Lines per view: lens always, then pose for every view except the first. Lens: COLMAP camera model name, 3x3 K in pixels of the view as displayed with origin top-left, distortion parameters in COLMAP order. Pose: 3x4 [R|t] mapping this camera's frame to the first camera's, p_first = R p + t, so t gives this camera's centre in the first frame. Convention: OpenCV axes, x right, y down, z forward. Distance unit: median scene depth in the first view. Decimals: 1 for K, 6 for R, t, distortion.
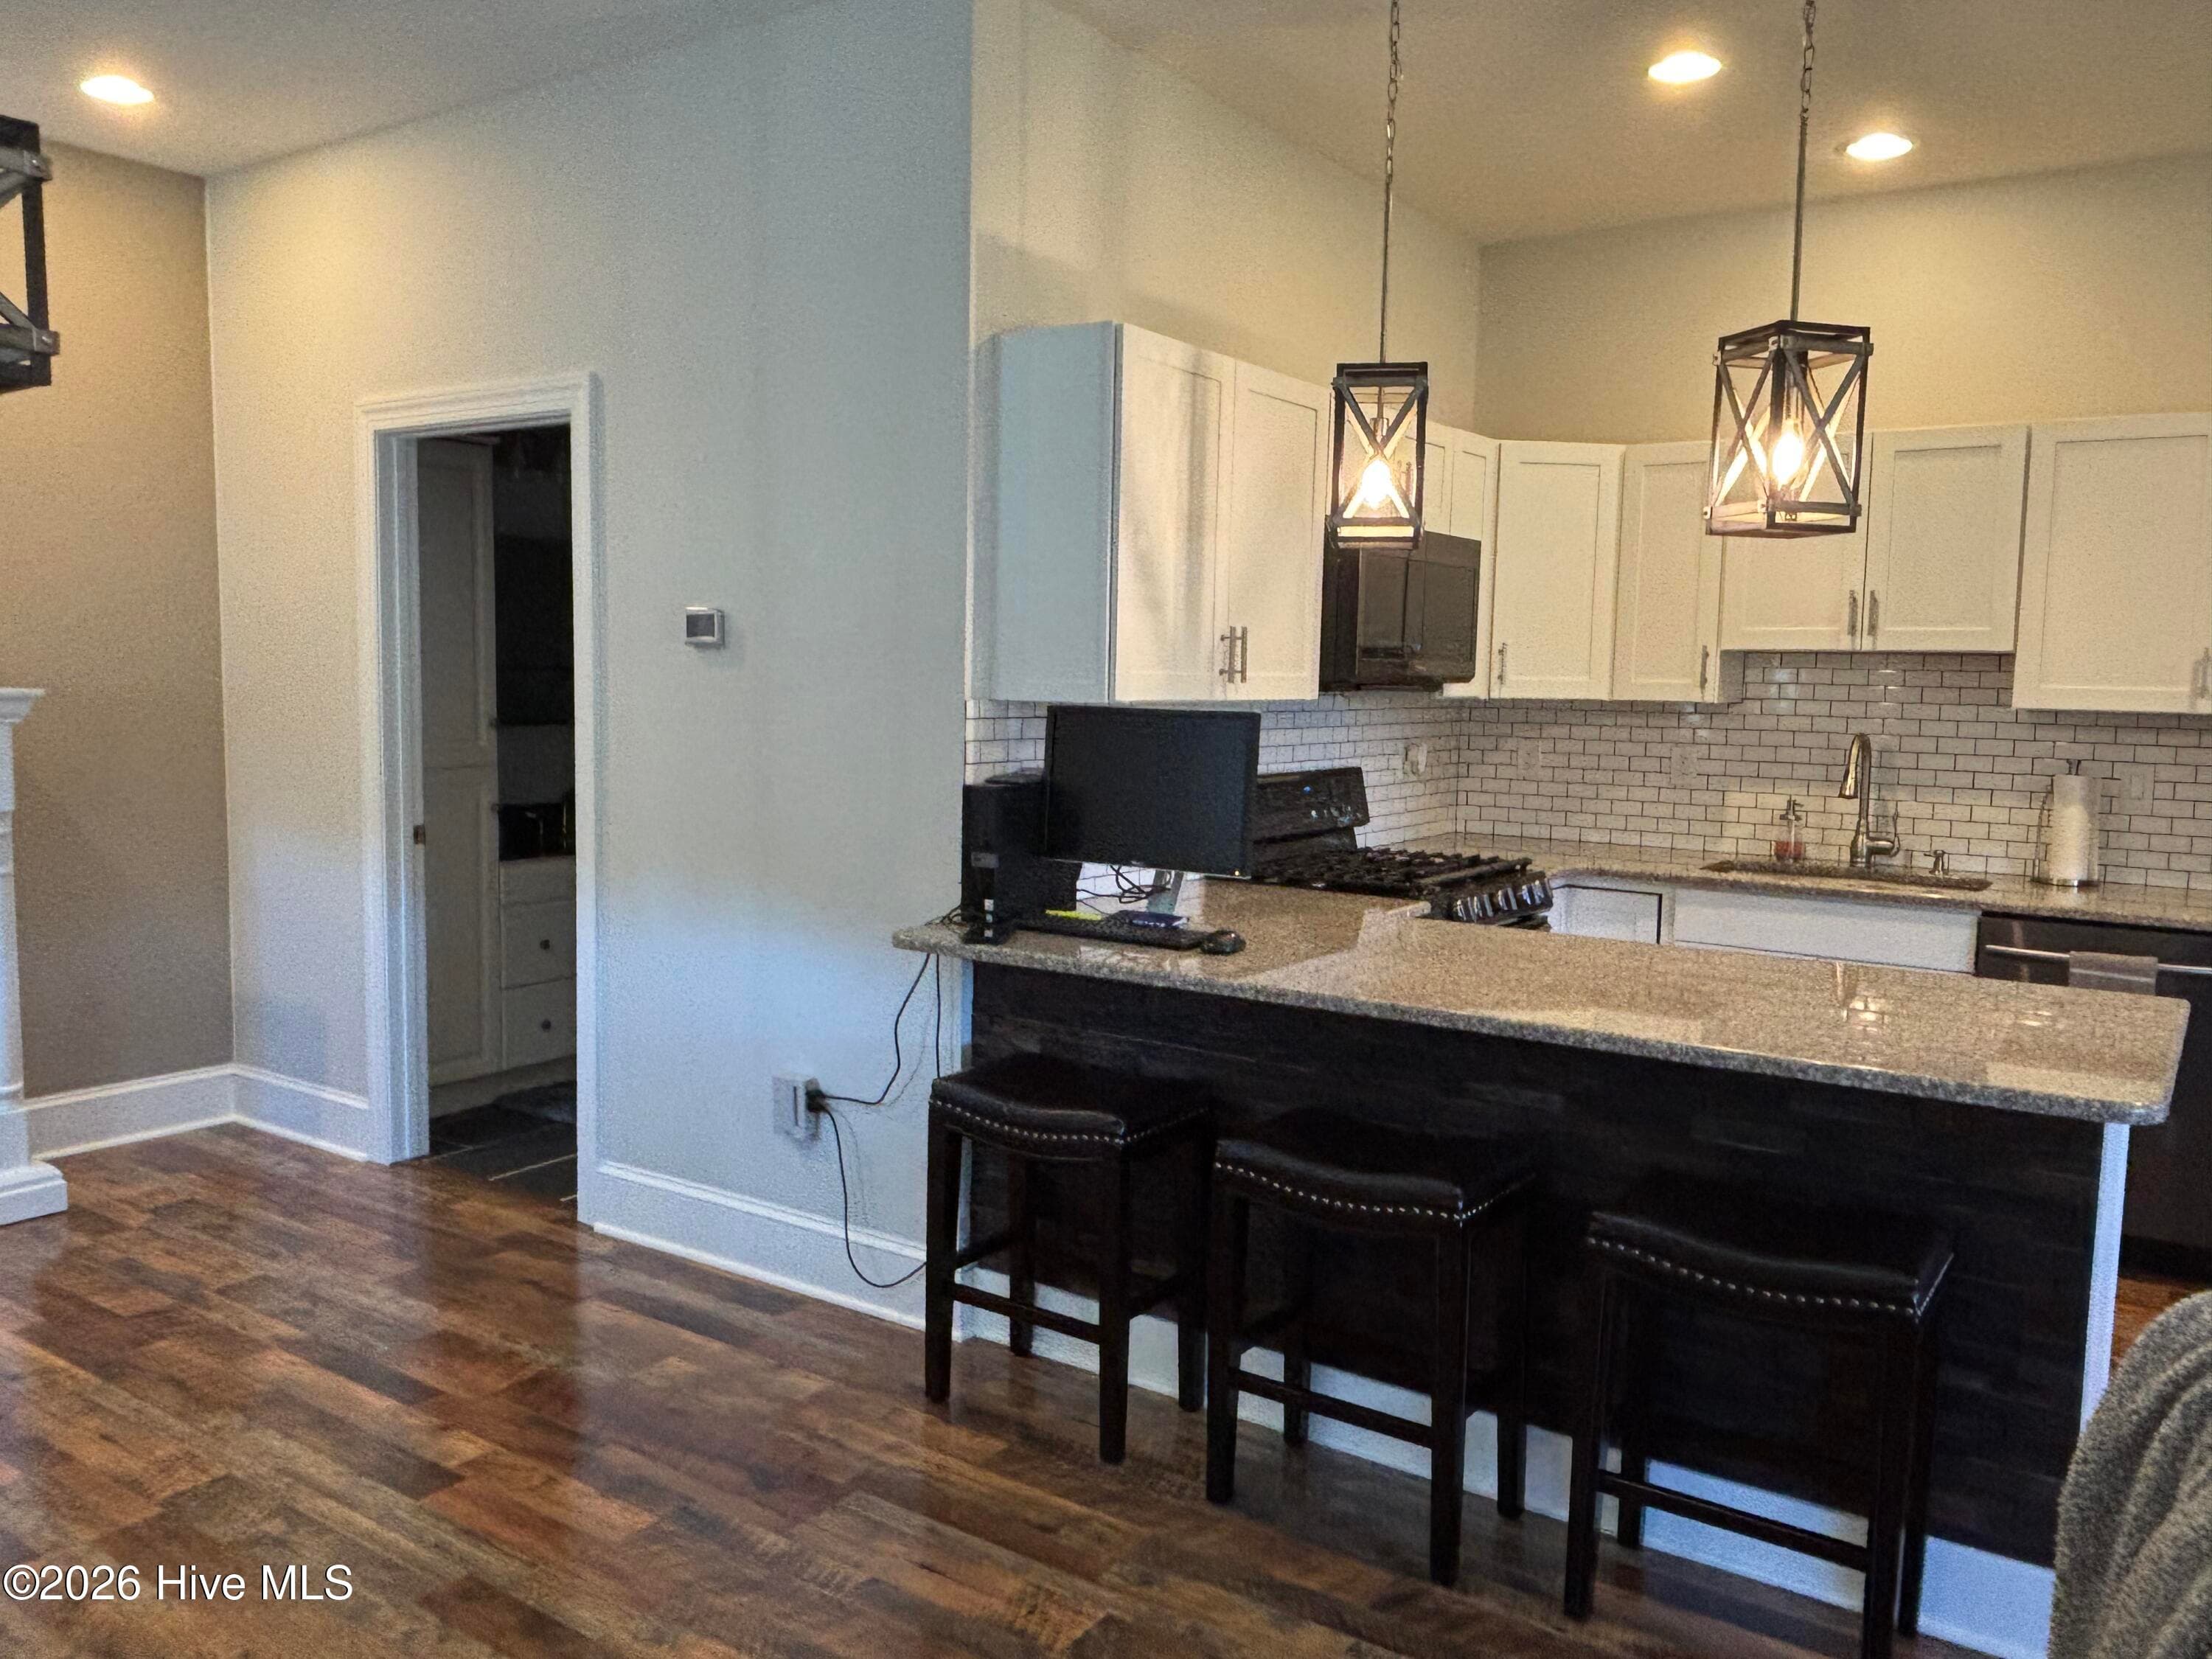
lens RADIAL K [[1683.8, 0, 1035.7], [0, 1683.8, 811.4], [0, 0, 1]] dist [0.034458, -0.020894]
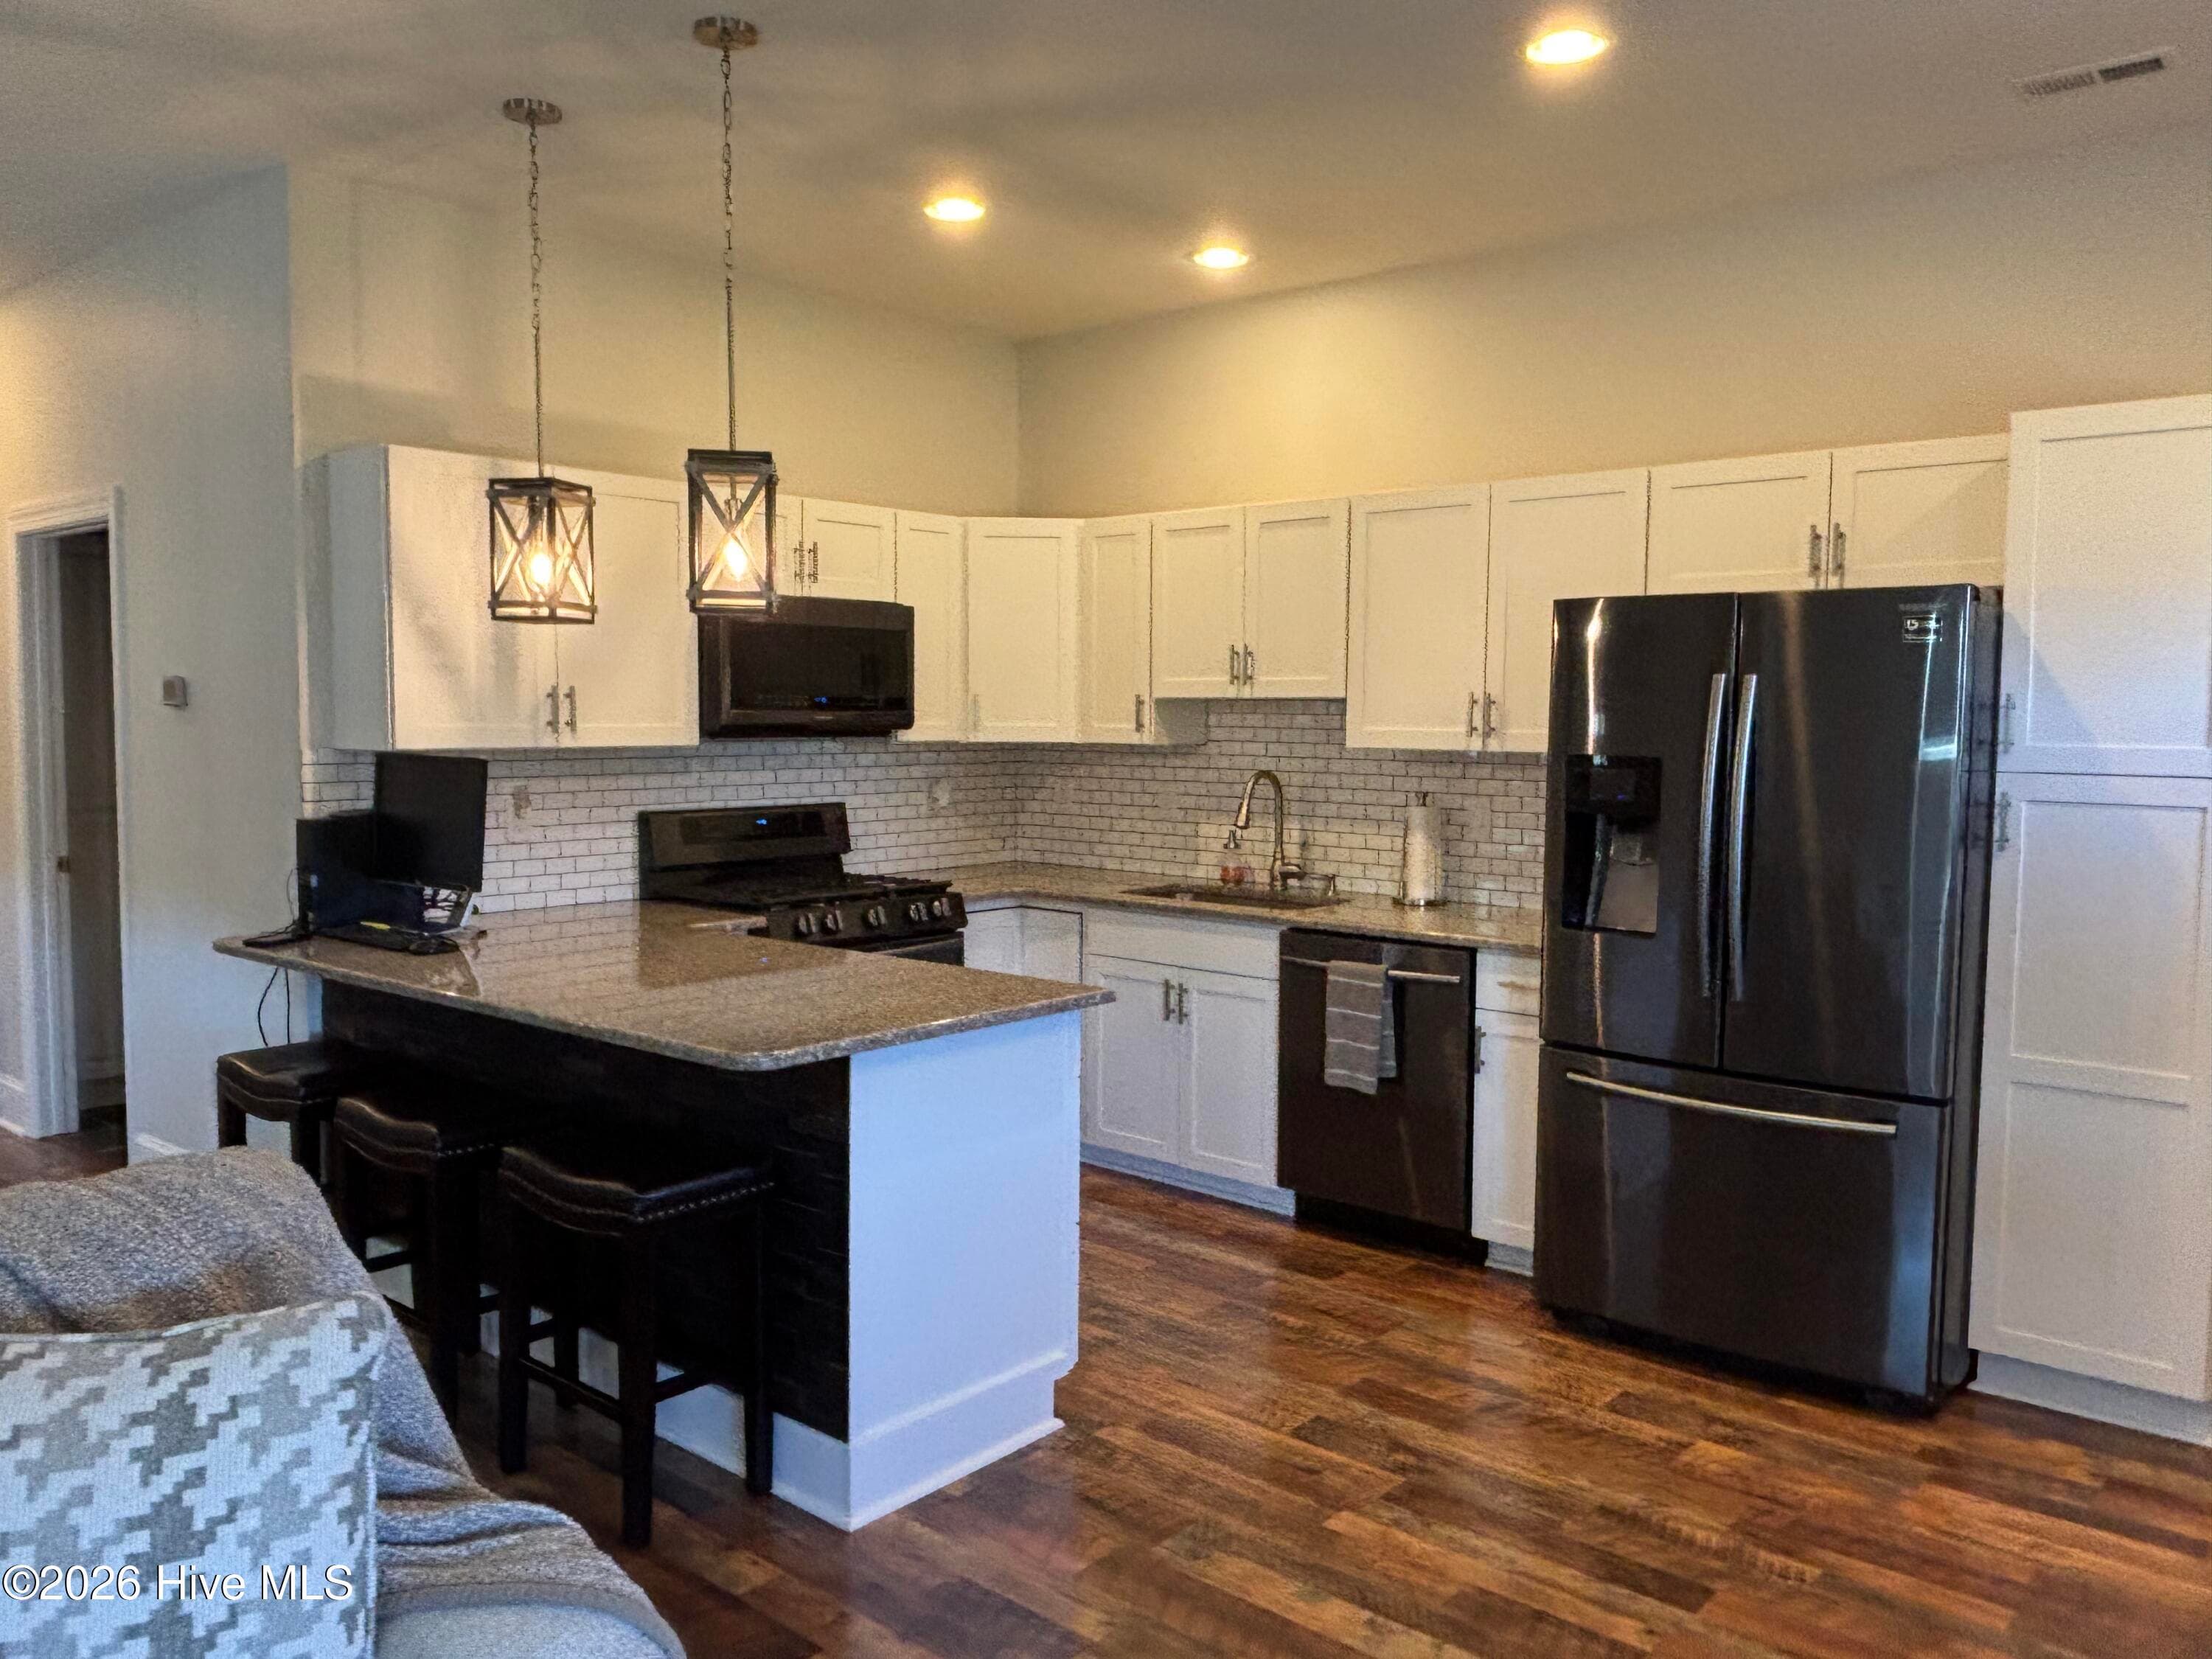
lens RADIAL K [[1683.8, 0, 1119.2], [0, 1683.8, 821.6], [0, 0, 1]] dist [0.034458, -0.020894]
pose [[0.993653, -0.005821, -0.112337, 0.536586], [0.003589, 0.999792, -0.020068, 0.010378], [0.112430, 0.019537, 0.993468, -0.125514]]
